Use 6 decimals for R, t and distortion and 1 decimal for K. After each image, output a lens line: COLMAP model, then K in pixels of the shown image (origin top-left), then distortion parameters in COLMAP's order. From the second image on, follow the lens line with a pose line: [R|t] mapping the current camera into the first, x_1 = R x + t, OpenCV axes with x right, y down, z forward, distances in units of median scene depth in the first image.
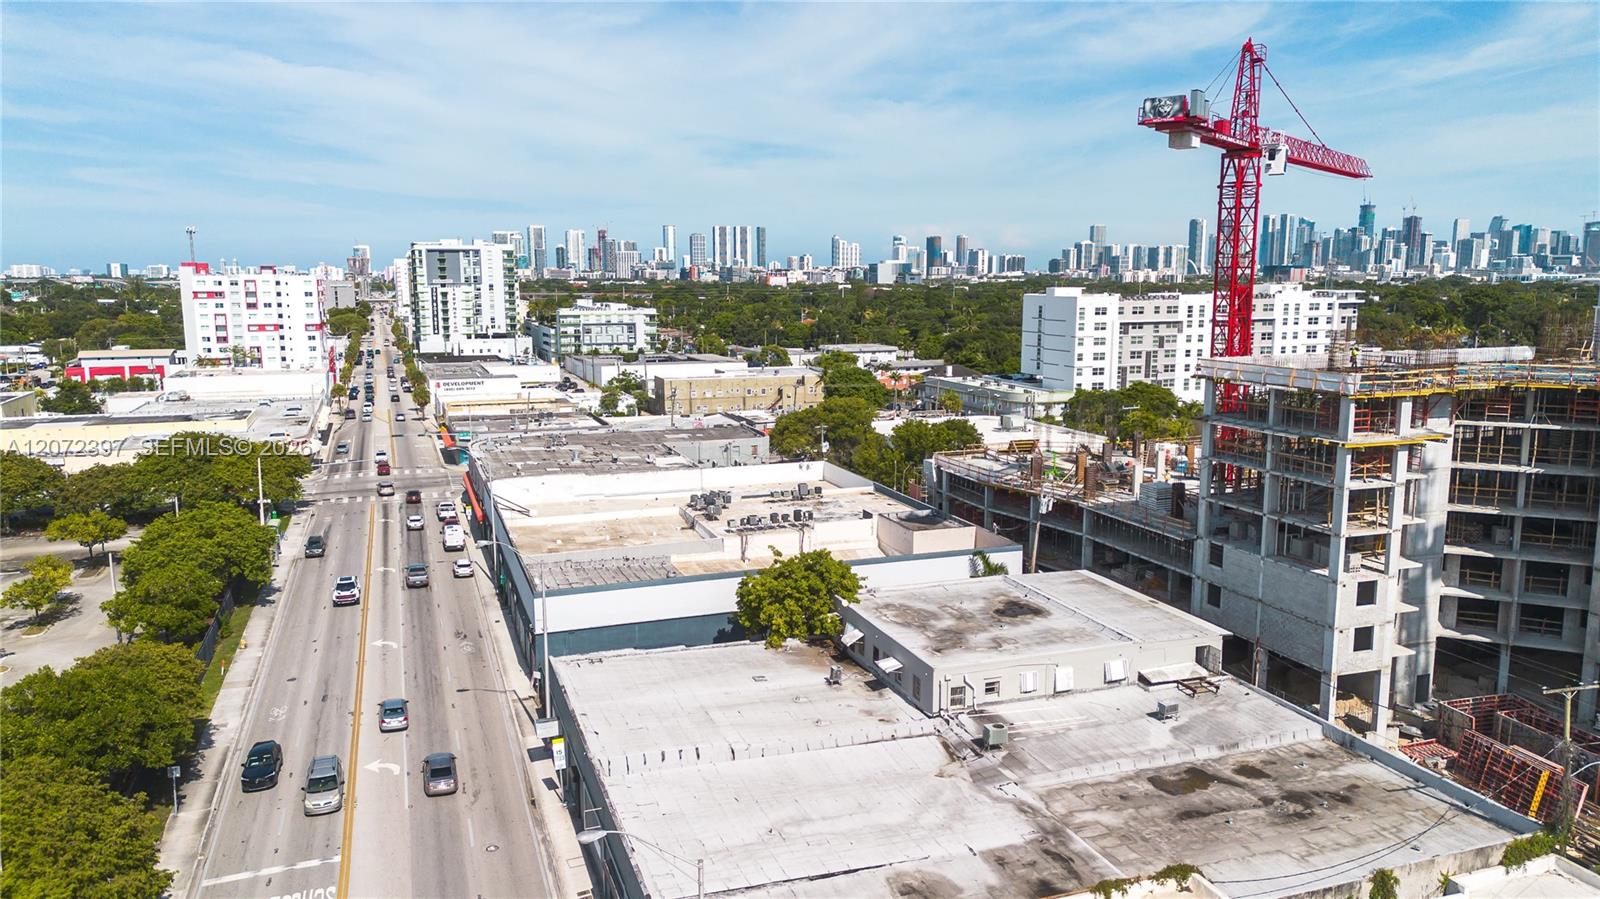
lens RADIAL K [[1128.9, 0, 794.8], [0, 1128.9, 452.4], [0, 0, 1]] dist [0.081364, -0.087159]
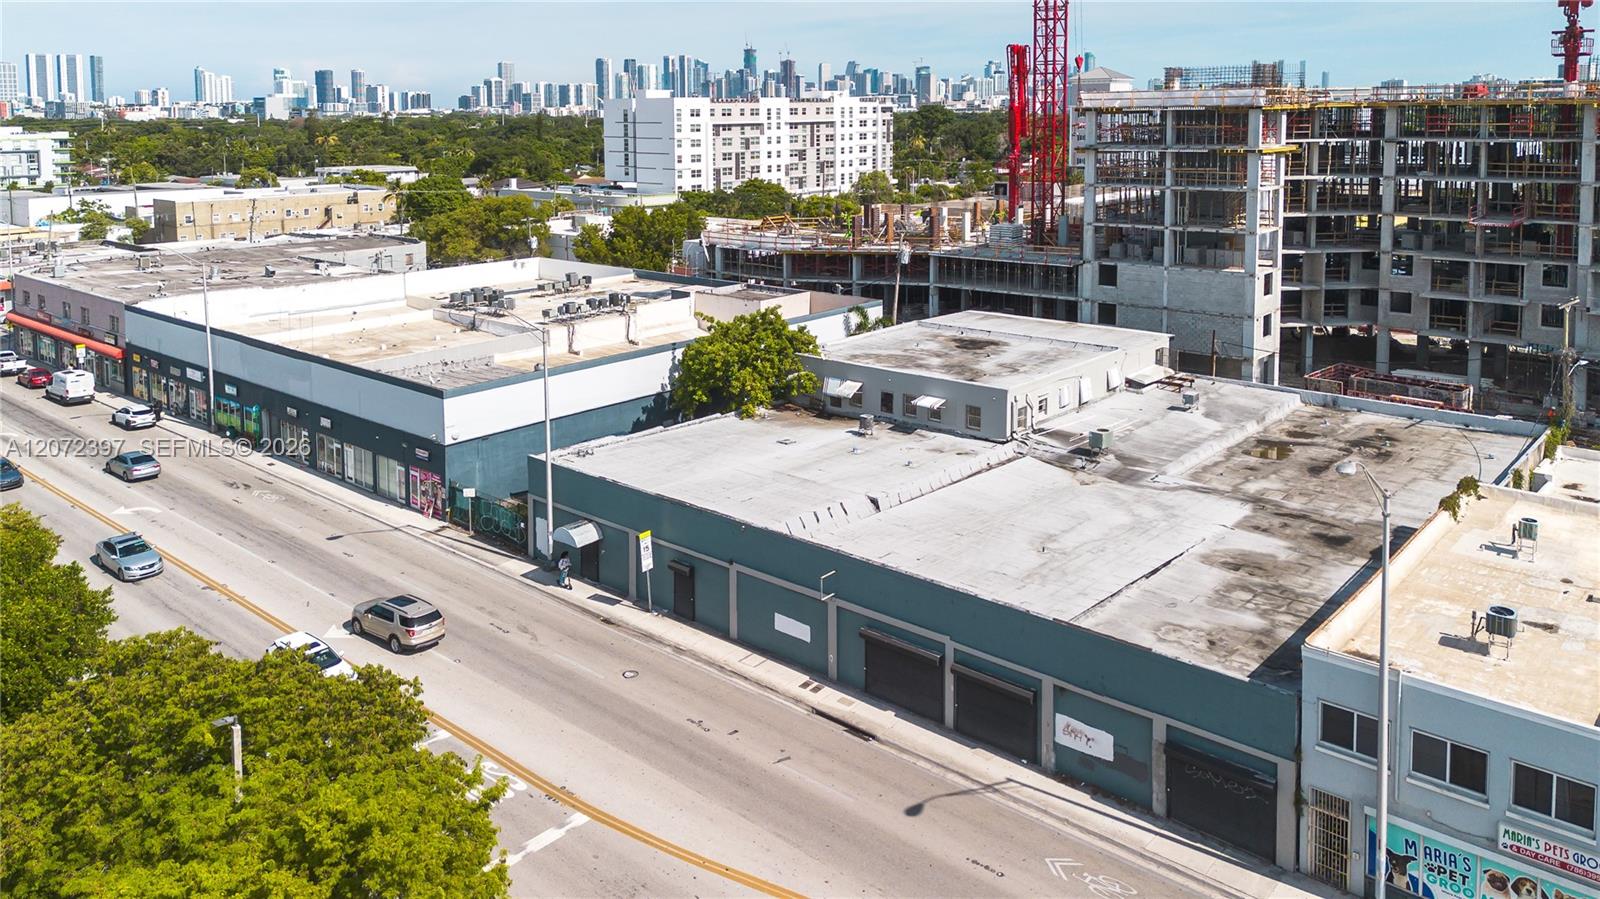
lens RADIAL K [[1185.8, 0, 805.4], [0, 1185.8, 247.9], [0, 0, 1]] dist [0.047484, -0.037398]
pose [[0.874312, -0.062297, 0.481349, -0.145226], [0.084065, 0.996177, -0.023766, 0.024455], [-0.478028, 0.061244, 0.876207, 0.060829]]
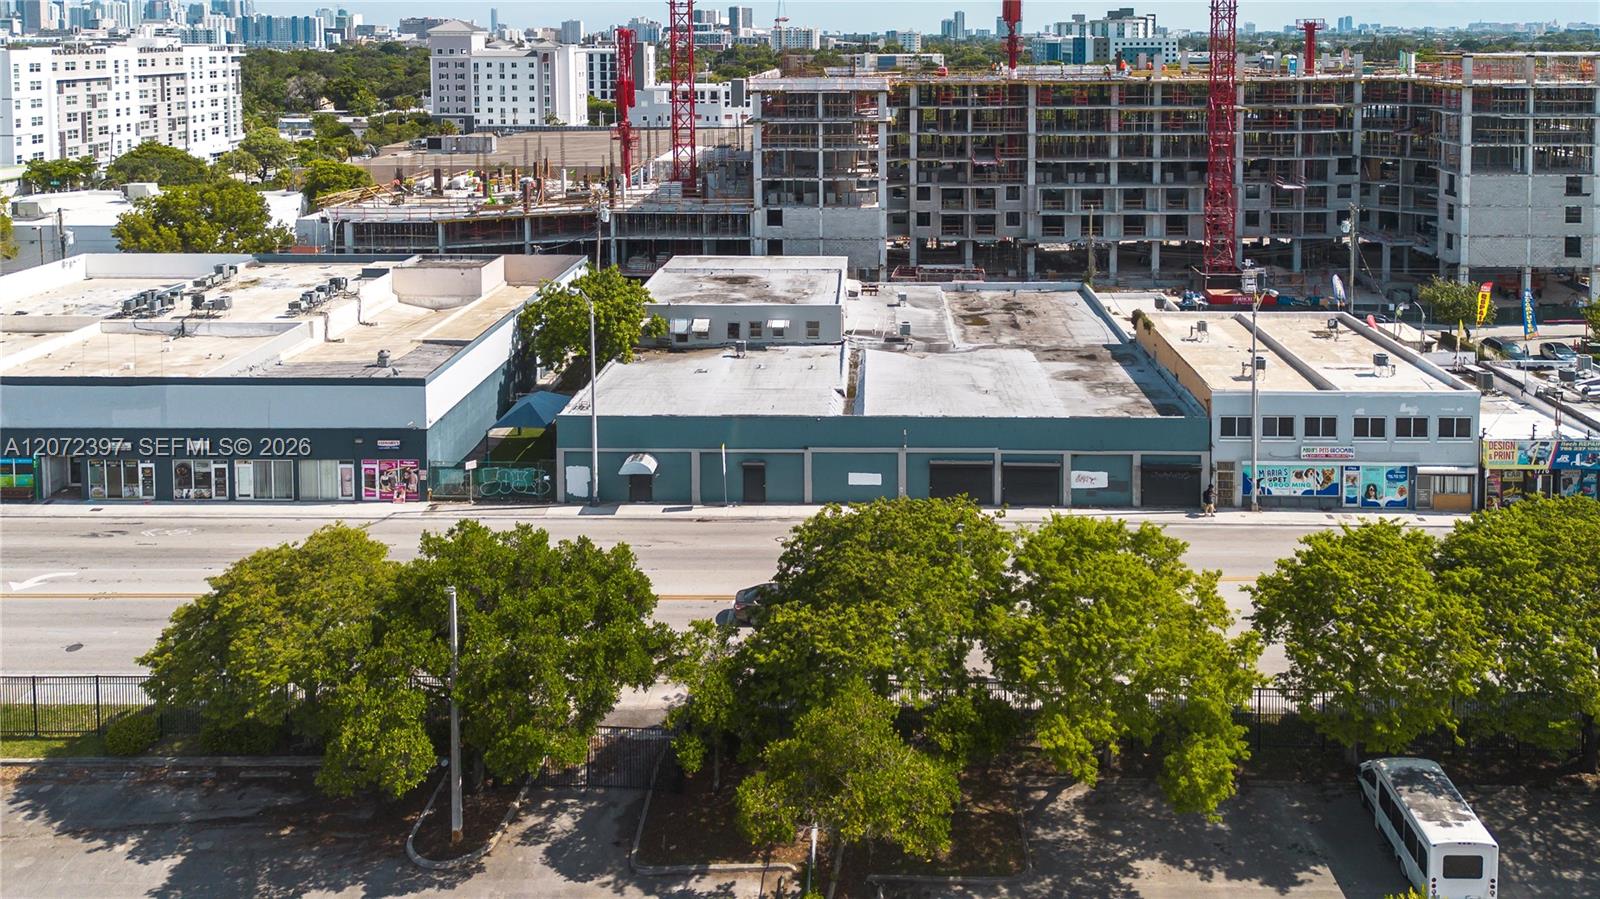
lens RADIAL K [[1192.6, 0, 864.9], [0, 1192.6, 118.7], [0, 0, 1]] dist [0.060883, -0.062764]
pose [[0.346457, -0.061527, 0.936046, -0.338616], [0.144316, 0.989463, 0.011623, -0.009870], [-0.926898, 0.131060, 0.351686, 0.134953]]
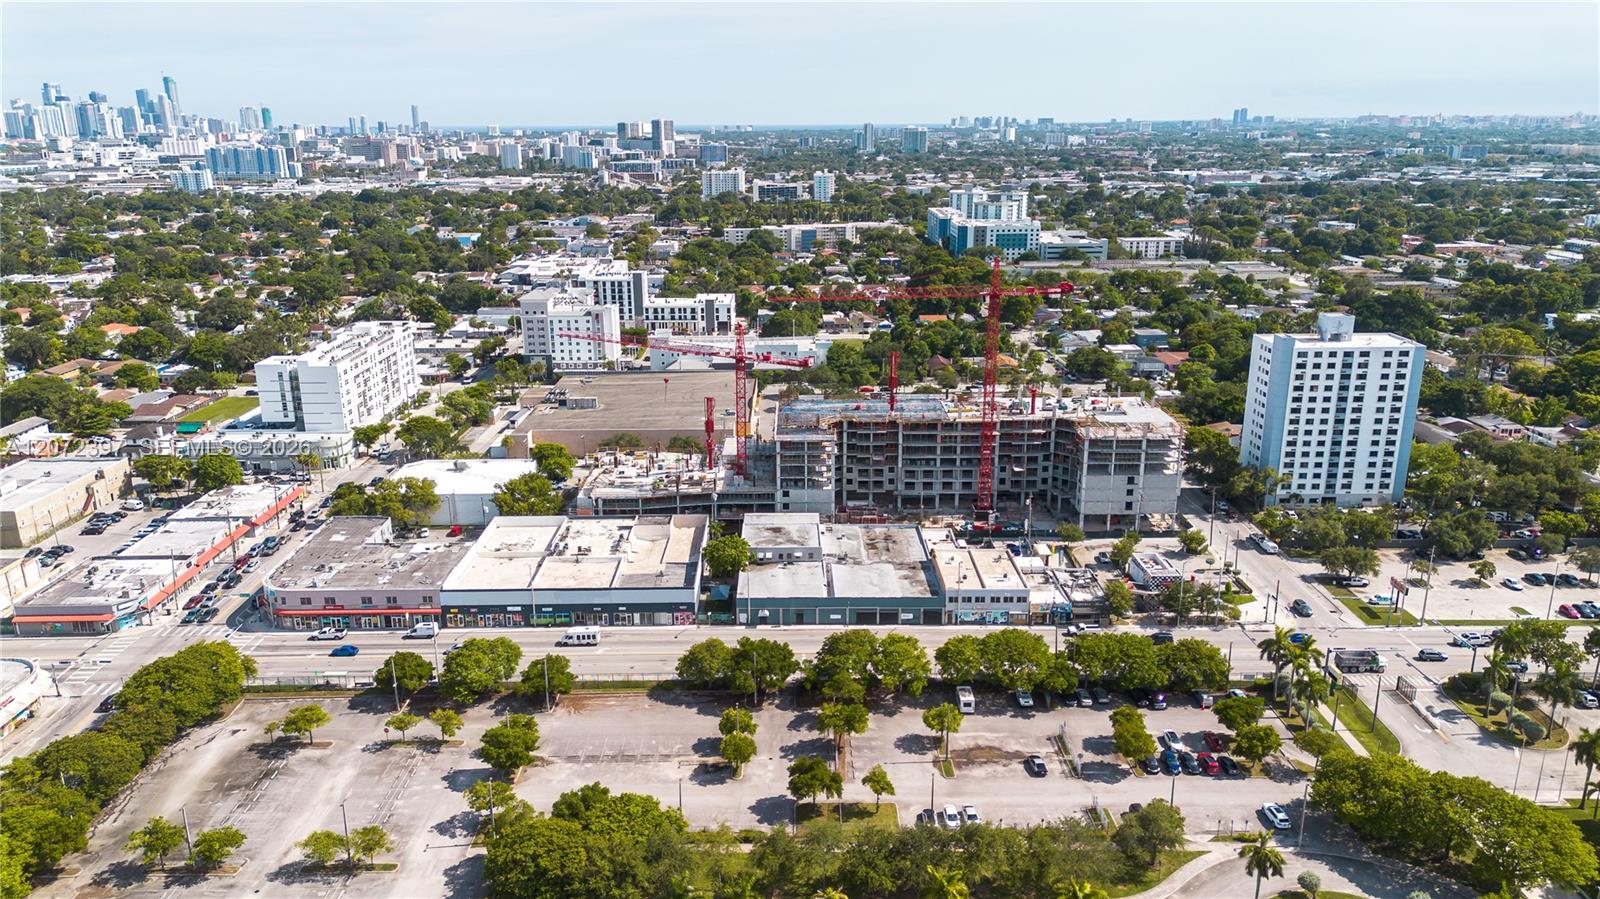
lens RADIAL K [[1126.0, 0, 793.8], [0, 1126.0, 449.1], [0, 0, 1]] dist [0.108584, -0.123139]
pose [[0.332761, -0.262237, 0.905815, -0.872922], [0.154279, 0.962753, 0.222045, -0.259722], [-0.930305, 0.065860, 0.360825, -0.056479]]
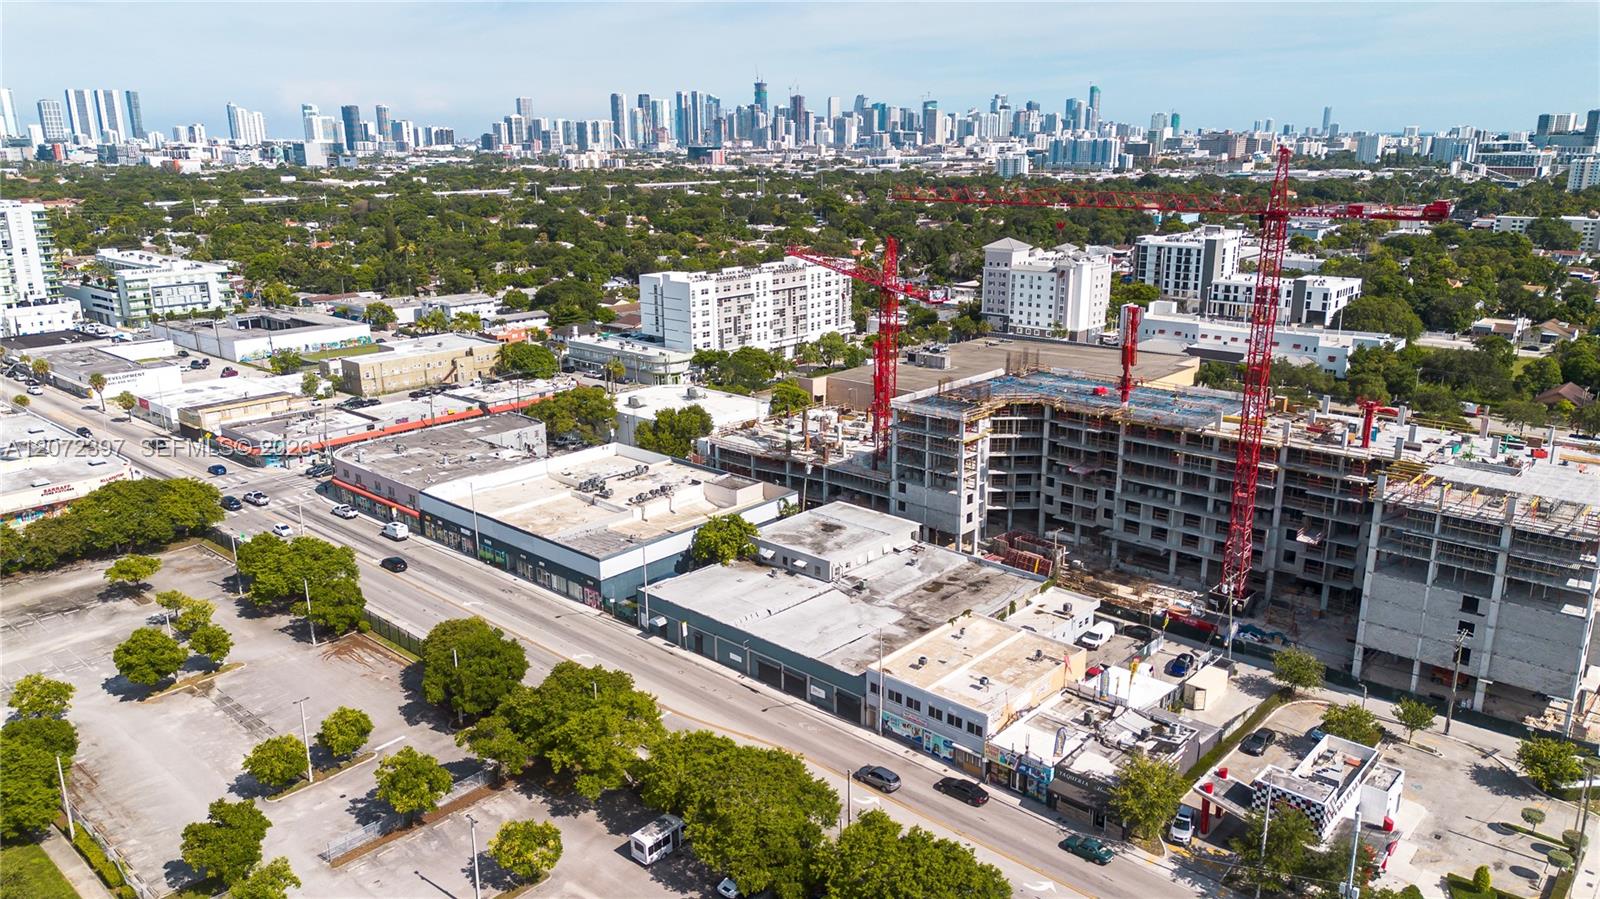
lens RADIAL K [[1128.9, 0, 794.8], [0, 1128.9, 452.4], [0, 0, 1]] dist [0.081364, -0.087159]
pose [[0.882873, -0.129465, 0.451413, -0.280828], [0.077949, 0.988314, 0.130995, -0.099662], [-0.463097, -0.080465, 0.882648, -0.290760]]
